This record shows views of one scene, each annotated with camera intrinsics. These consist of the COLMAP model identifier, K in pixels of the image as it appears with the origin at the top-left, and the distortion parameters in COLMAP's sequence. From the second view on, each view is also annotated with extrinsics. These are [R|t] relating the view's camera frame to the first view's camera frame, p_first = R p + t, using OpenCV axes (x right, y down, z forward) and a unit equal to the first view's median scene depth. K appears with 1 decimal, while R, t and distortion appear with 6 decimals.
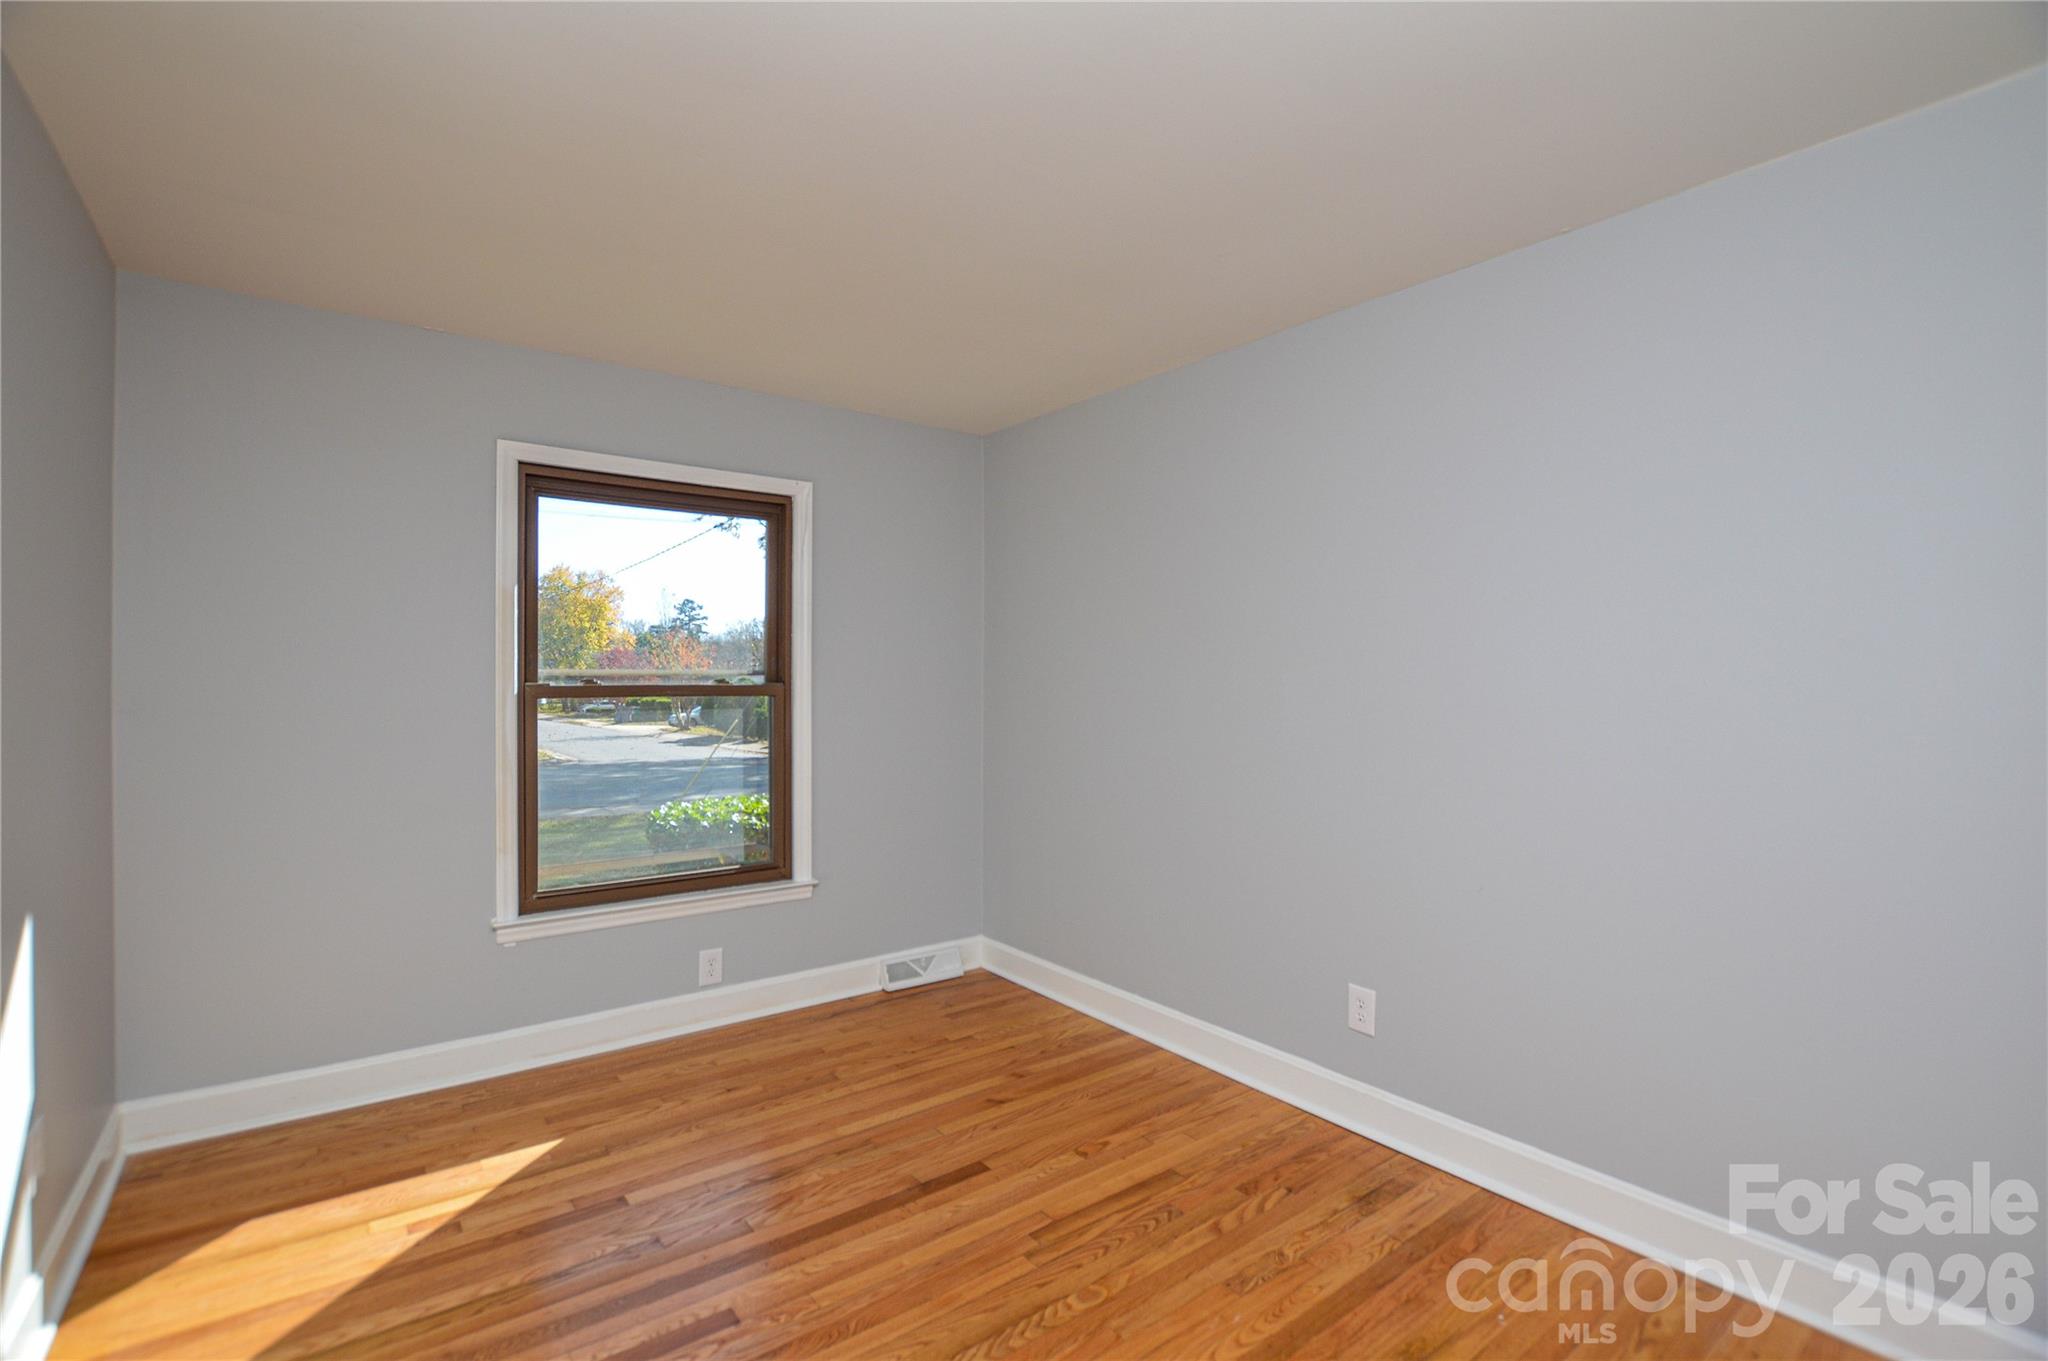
lens RADIAL K [[908.8, 0, 1019.0], [0, 908.8, 677.2], [0, 0, 1]] dist [-0.026840, 0.000677]
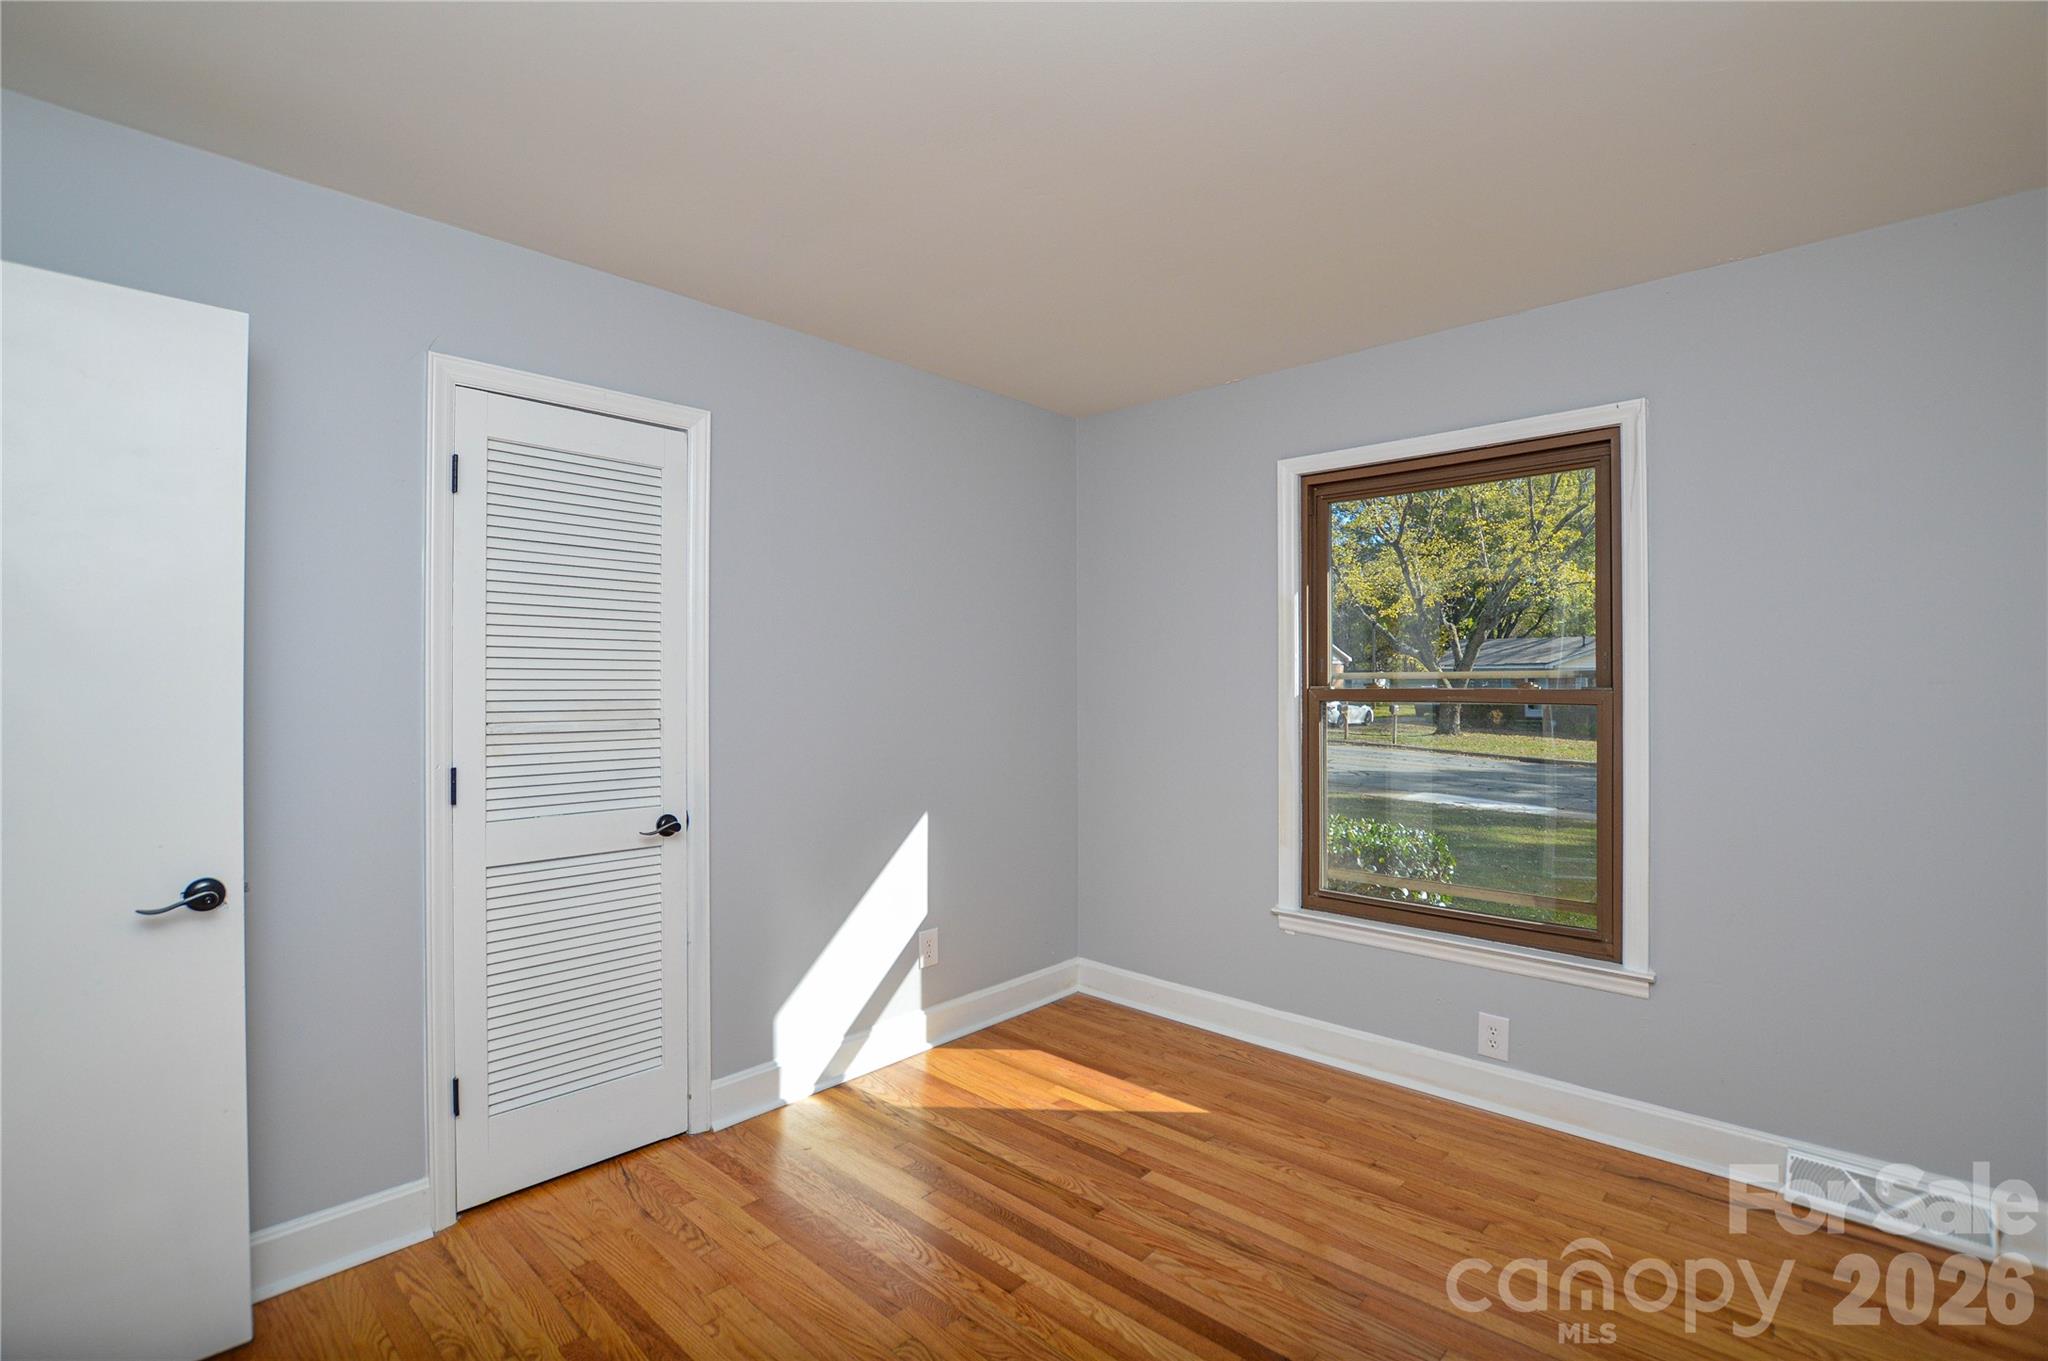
lens RADIAL K [[924.0, 0, 1026.9], [0, 924.0, 680.8], [0, 0, 1]] dist [-0.028029, 0.000645]
pose [[0.168548, -0.007156, -0.985667, 0.516806], [0.000423, 0.999974, -0.007187, 0.008684], [0.985693, 0.000794, 0.168547, 0.579193]]
